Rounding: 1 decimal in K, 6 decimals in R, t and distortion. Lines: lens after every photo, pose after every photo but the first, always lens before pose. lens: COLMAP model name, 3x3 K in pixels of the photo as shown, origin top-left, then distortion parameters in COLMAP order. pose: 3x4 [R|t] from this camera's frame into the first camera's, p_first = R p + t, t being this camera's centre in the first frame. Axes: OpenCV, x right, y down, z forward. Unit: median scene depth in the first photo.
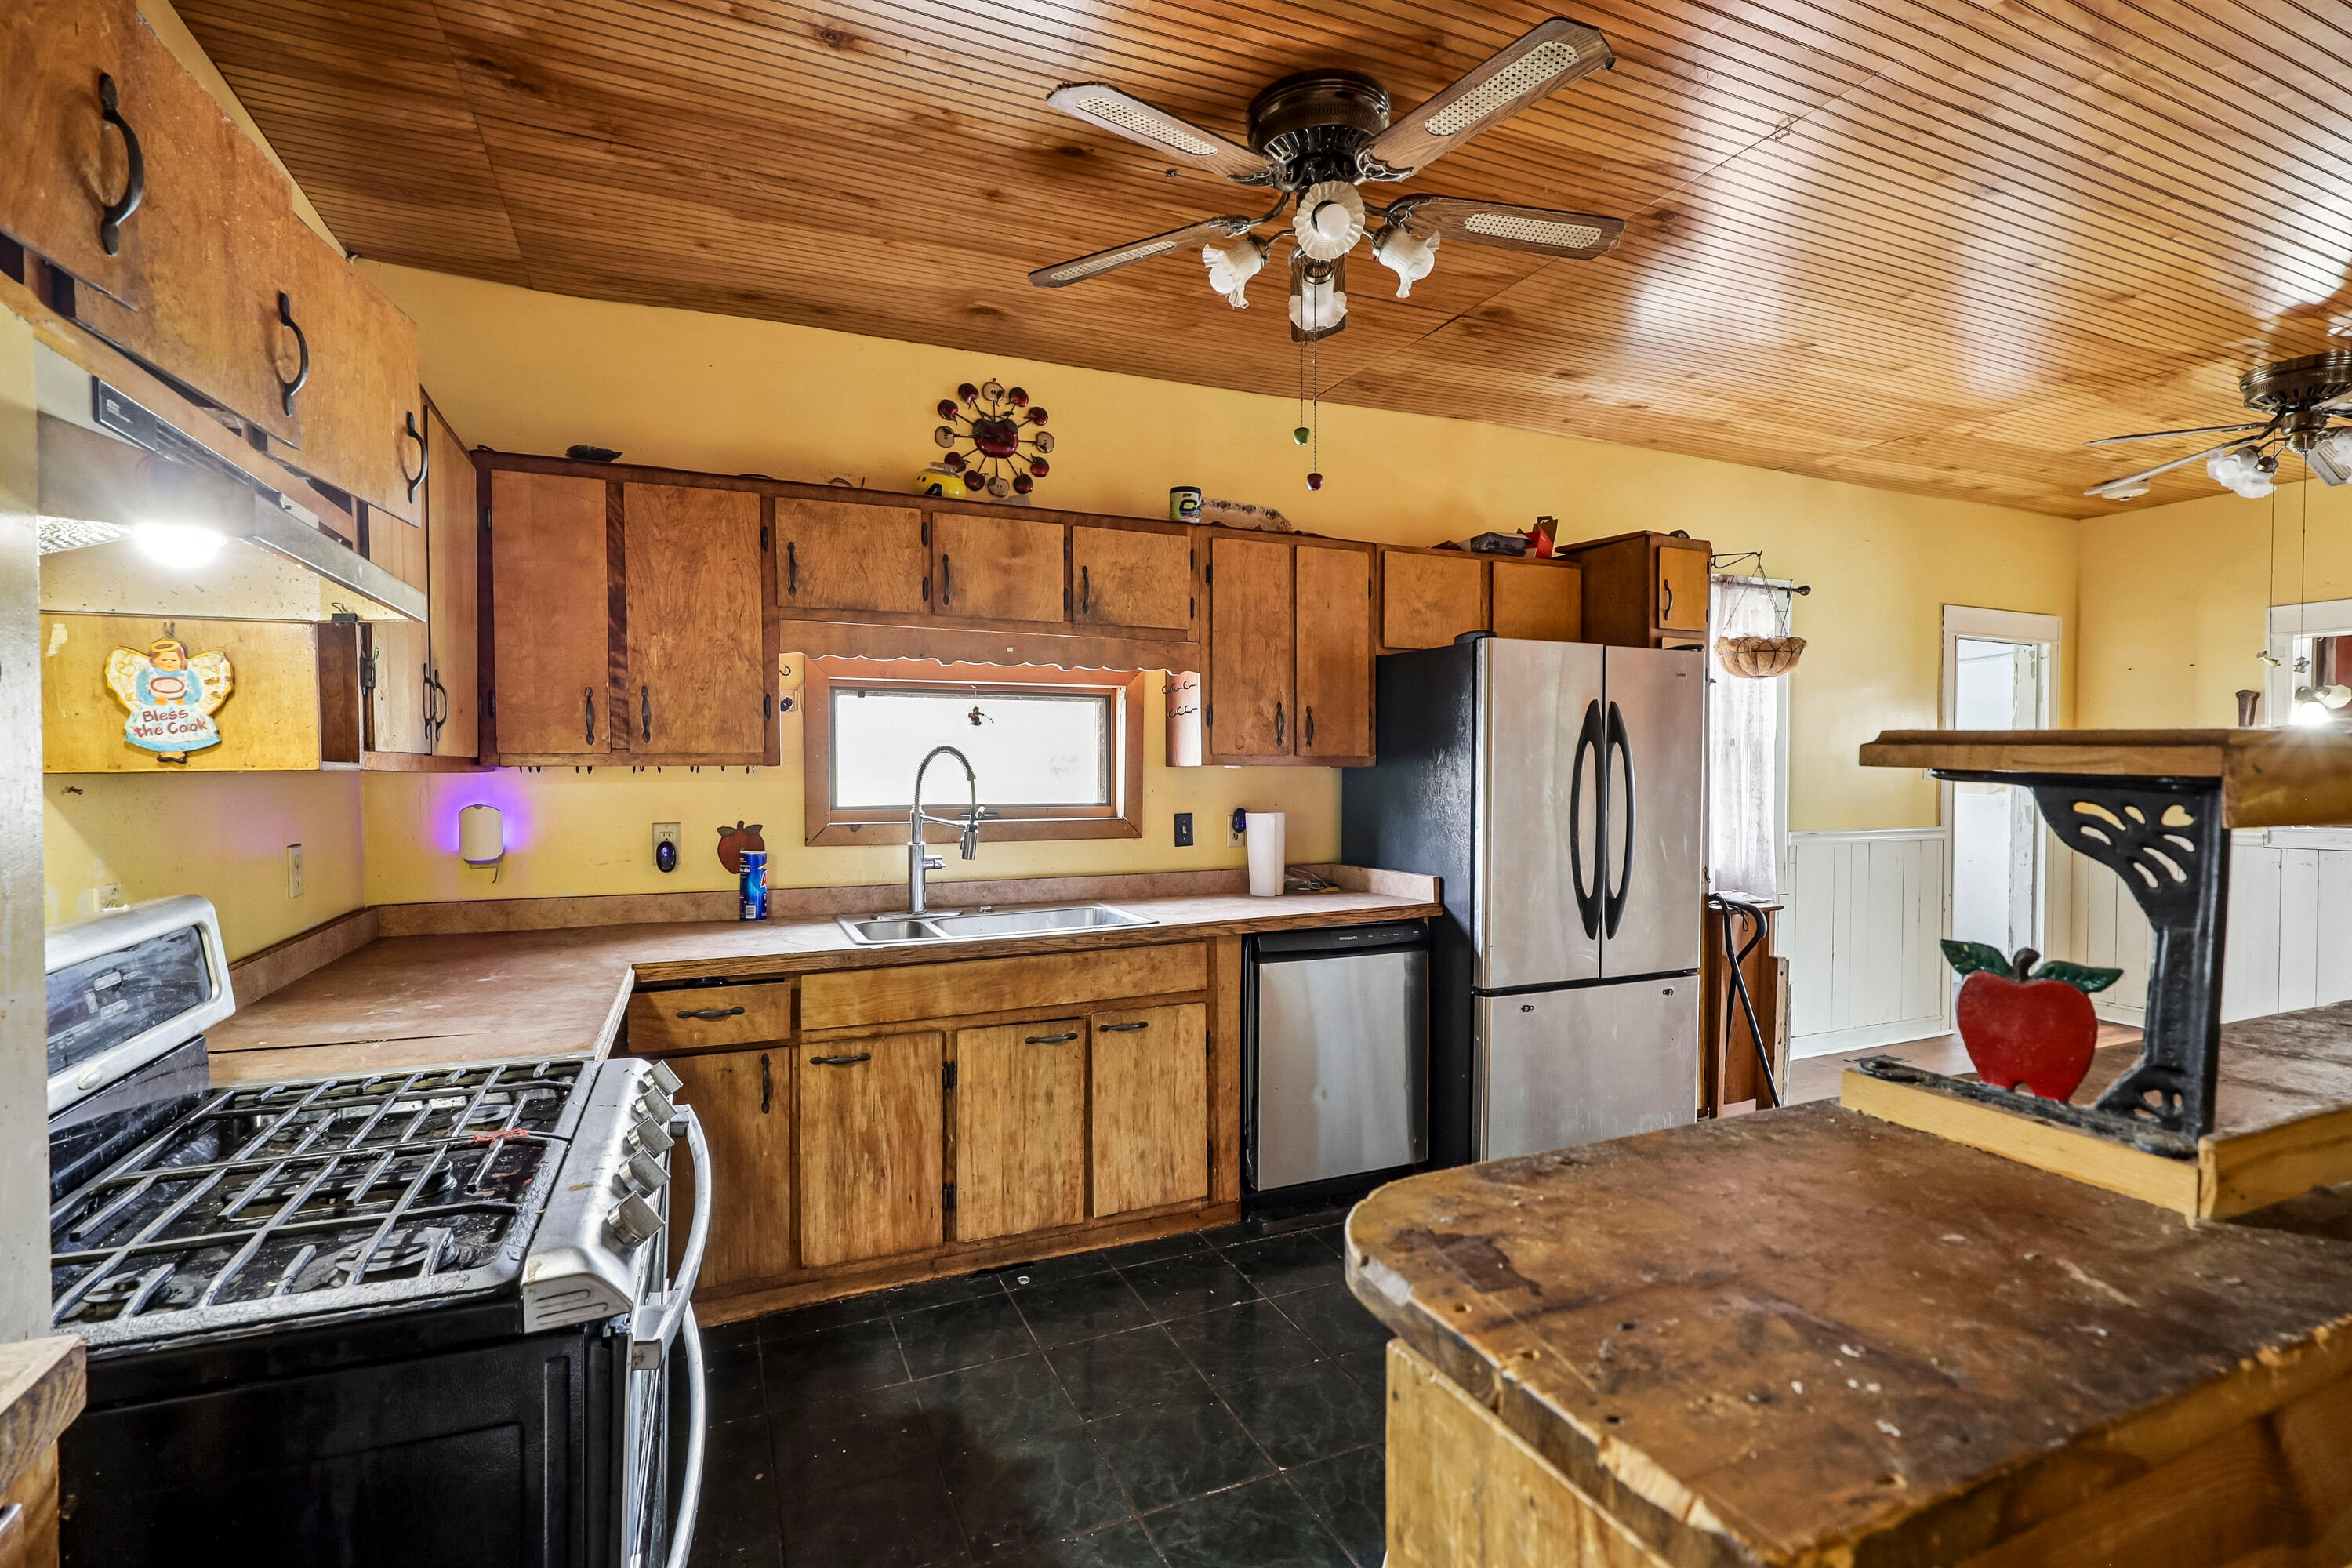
lens RADIAL K [[1076.2, 0, 1183.7], [0, 1076.2, 785.7], [0, 0, 1]] dist [-0.002175, 0.000926]
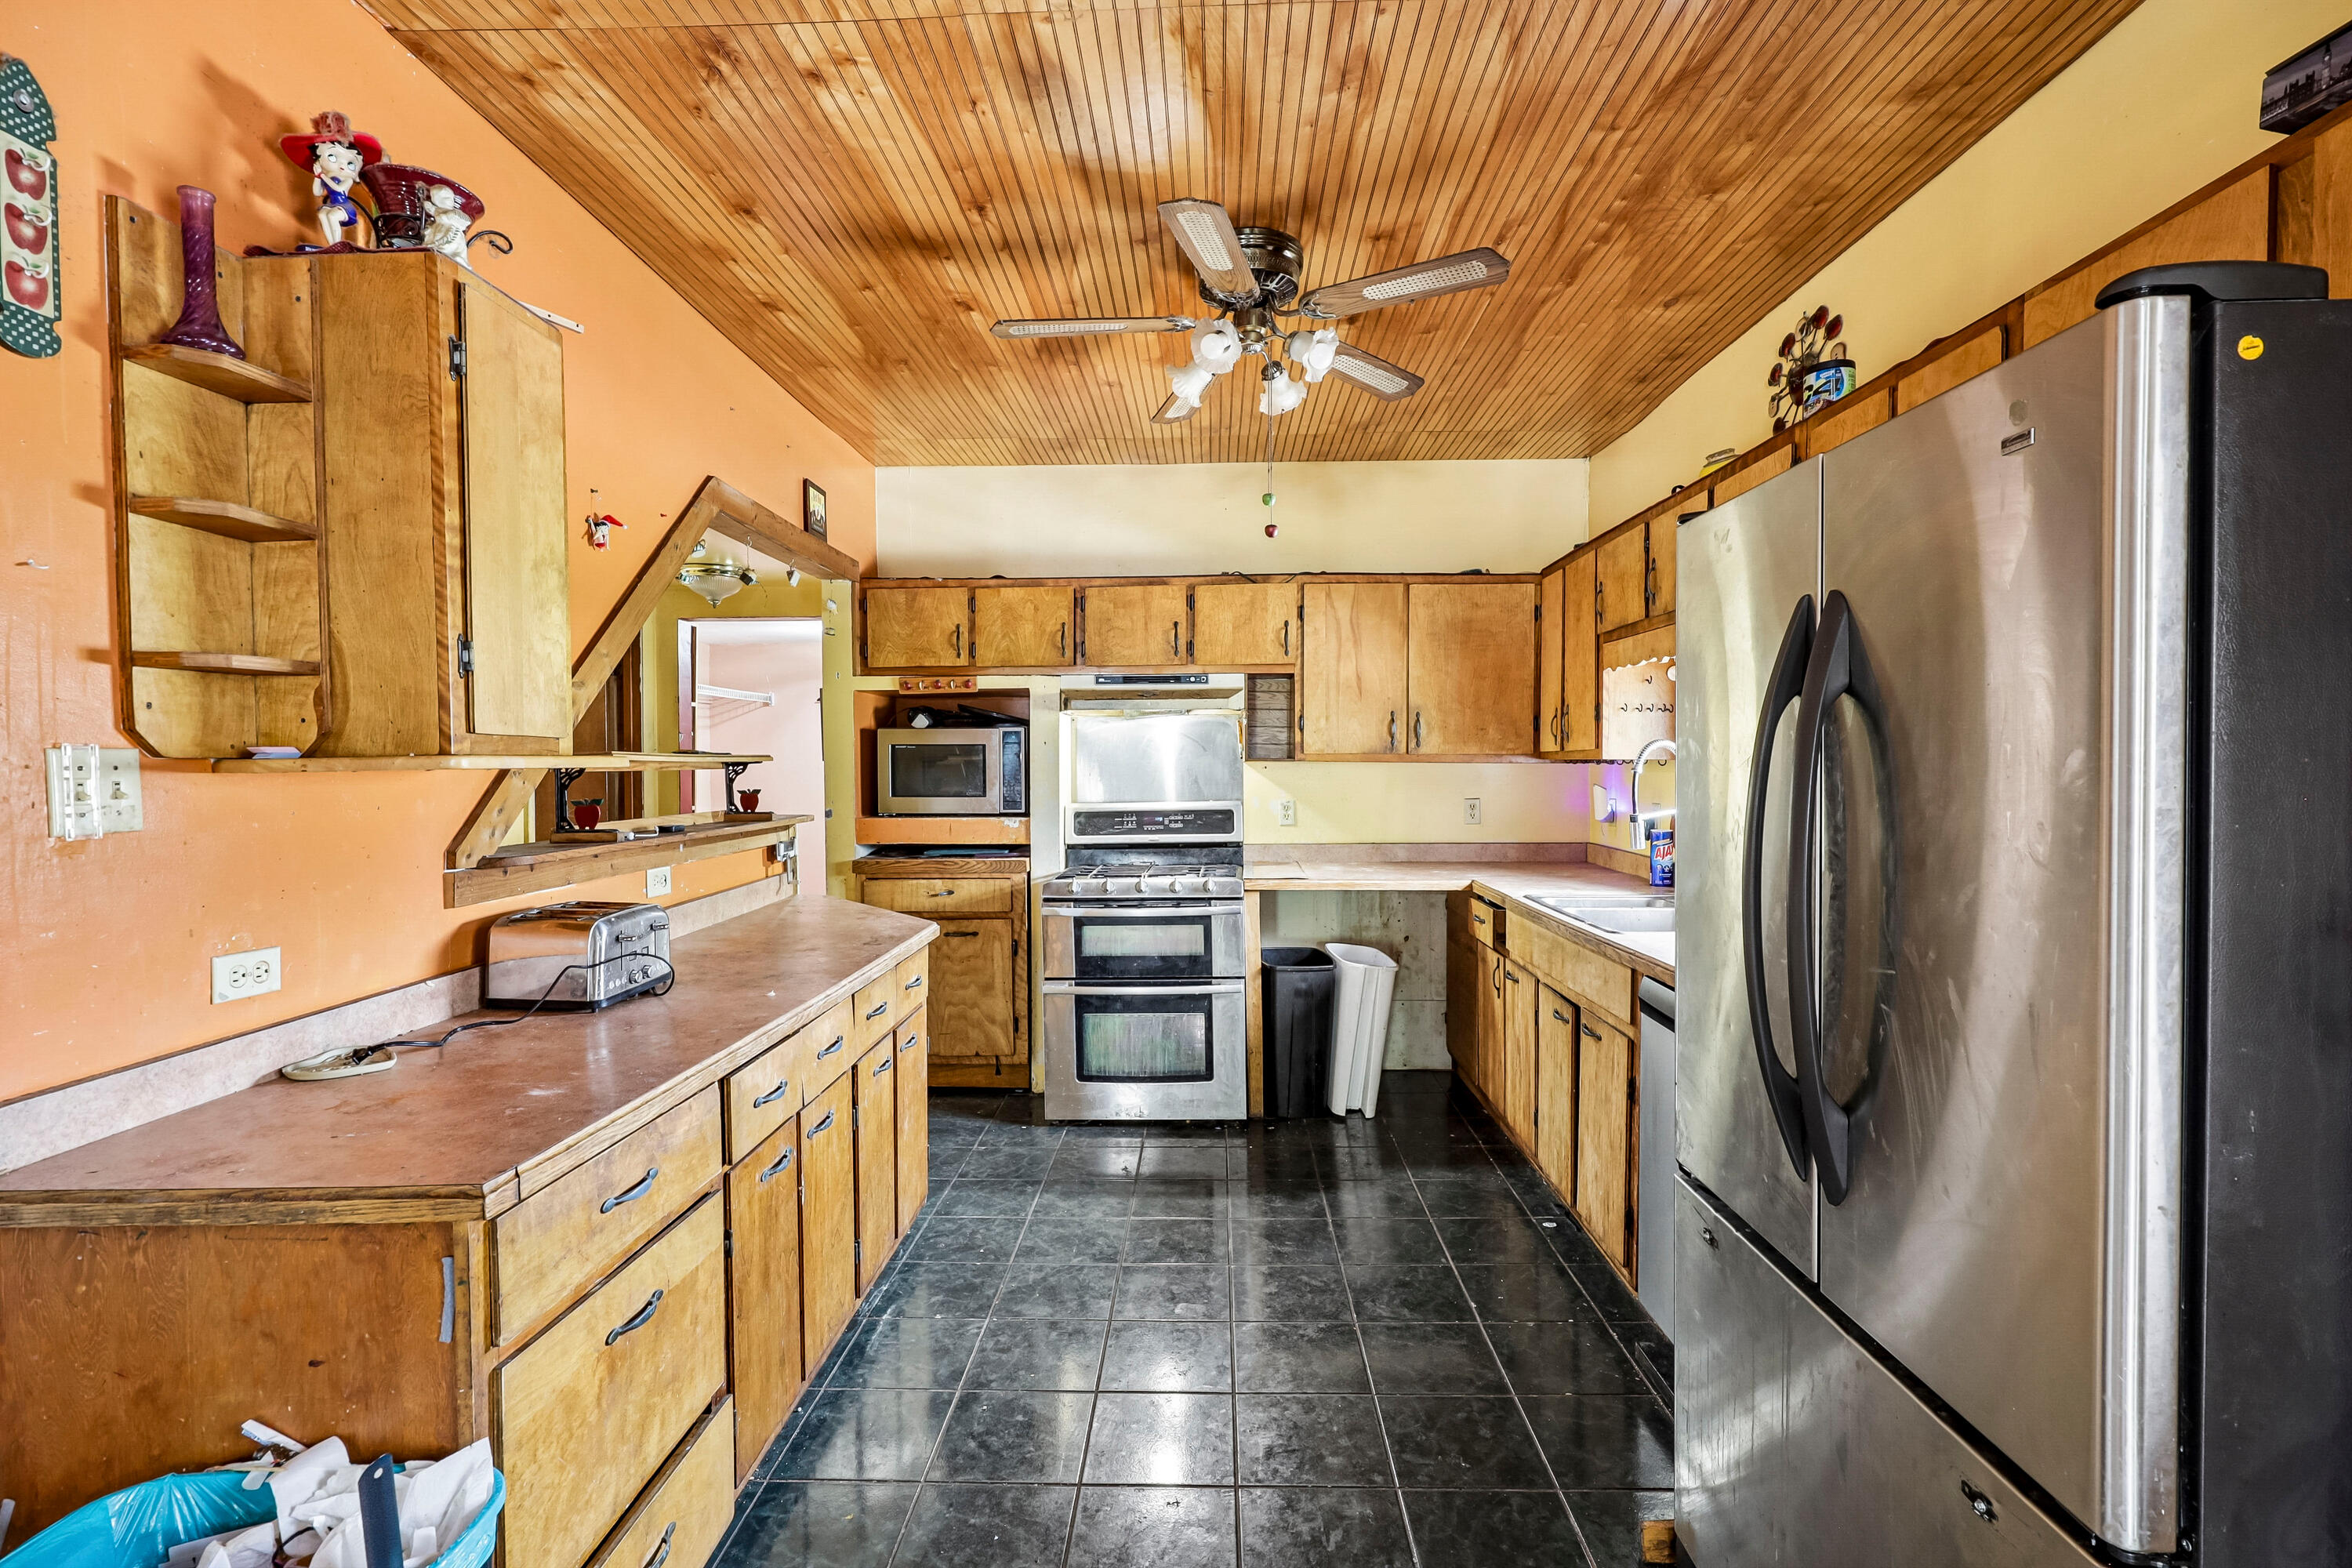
lens RADIAL K [[1076.2, 0, 1183.7], [0, 1076.2, 785.7], [0, 0, 1]] dist [-0.002175, 0.000926]
pose [[-0.434028, 0.021835, -0.900635, 0.874938], [-0.014563, 0.999406, 0.031247, -0.017919], [0.900781, 0.026678, -0.433453, 0.987070]]
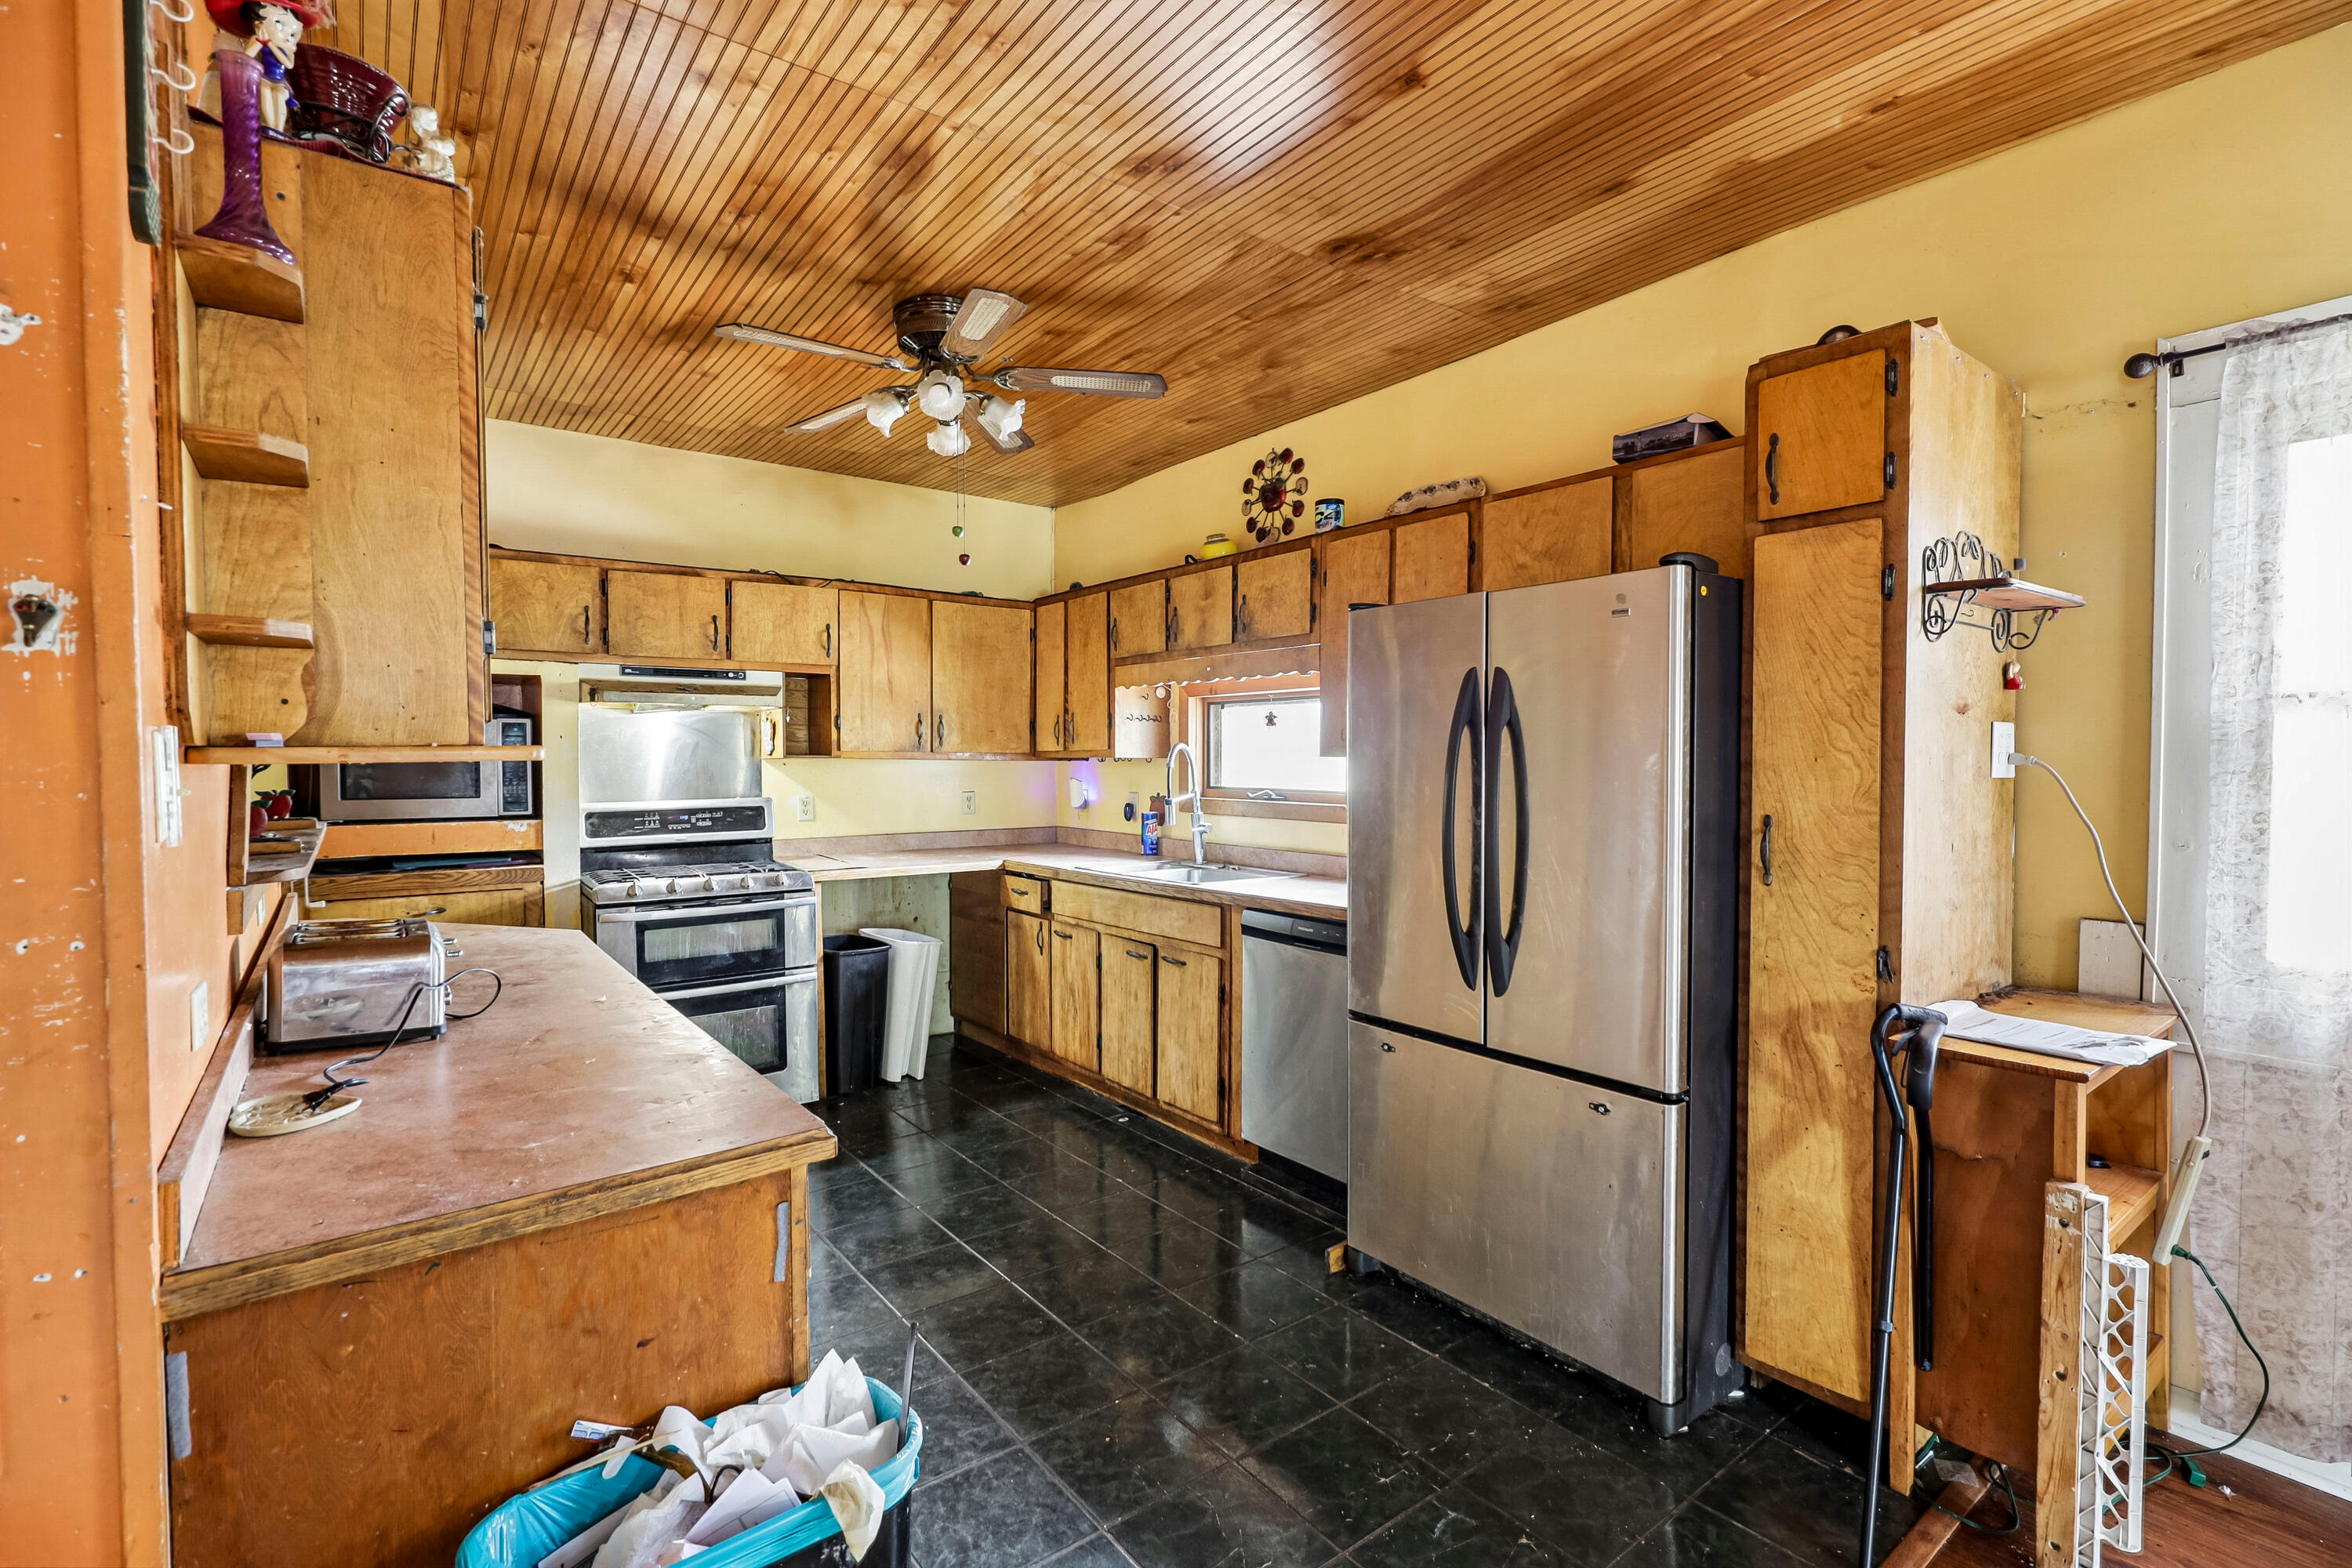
lens RADIAL K [[1076.2, 0, 1183.7], [0, 1076.2, 785.7], [0, 0, 1]] dist [-0.002175, 0.000926]
pose [[0.230315, 0.023803, -0.972825, 1.085478], [-0.019762, 0.999609, 0.019779, -0.009322], [0.972915, 0.014670, 0.230695, 0.649461]]
